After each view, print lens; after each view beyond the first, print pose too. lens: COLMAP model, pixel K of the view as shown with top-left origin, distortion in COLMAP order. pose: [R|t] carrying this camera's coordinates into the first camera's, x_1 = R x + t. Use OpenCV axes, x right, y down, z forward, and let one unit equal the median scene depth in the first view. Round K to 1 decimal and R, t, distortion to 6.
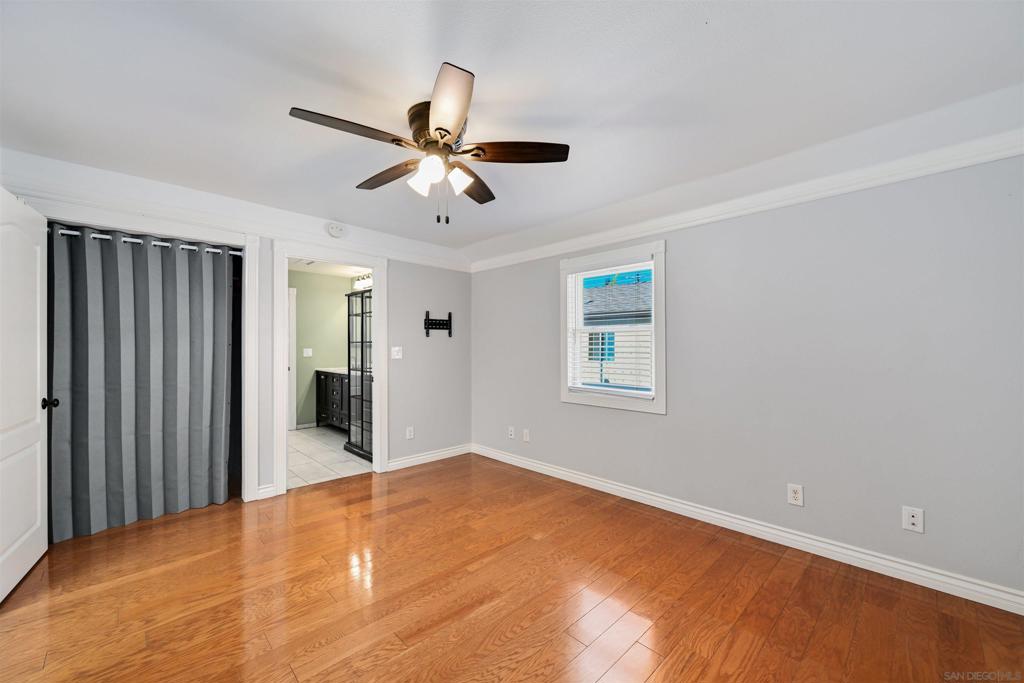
lens RADIAL K [[401.0, 0, 512.0], [0, 401.0, 341.5], [0, 0, 1]] dist [0.000270, -0.000211]
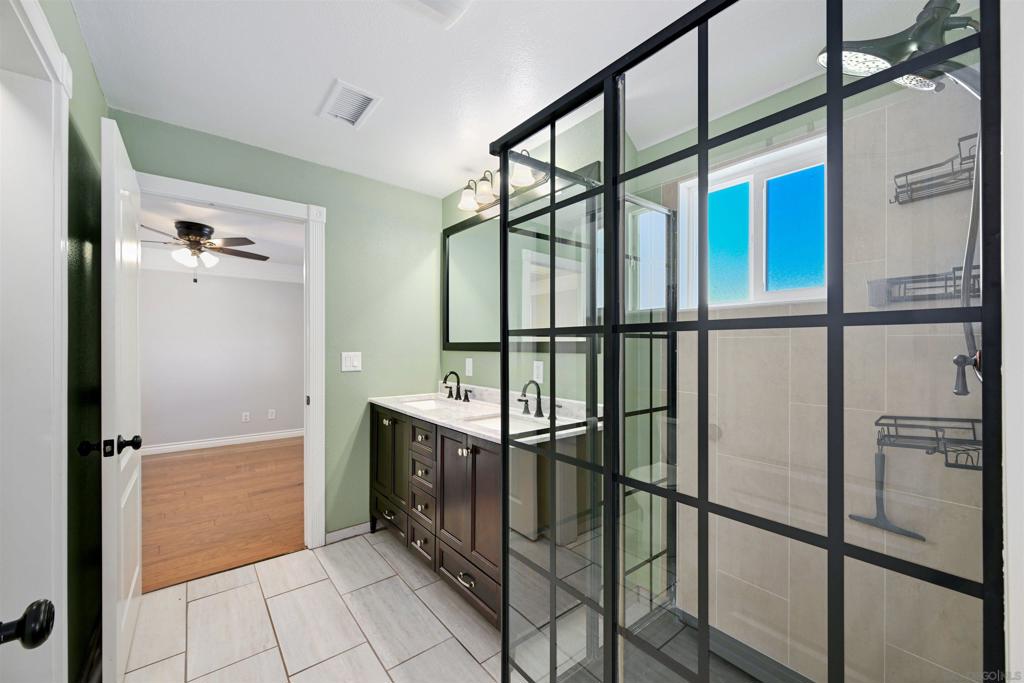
lens RADIAL K [[401.0, 0, 512.0], [0, 401.0, 341.5], [0, 0, 1]] dist [0.000270, -0.000211]
pose [[0.994390, 0.001921, -0.105758, -0.297928], [-0.002330, 0.999990, -0.003744, 0.008212], [0.105750, 0.003969, 0.994385, 0.600305]]
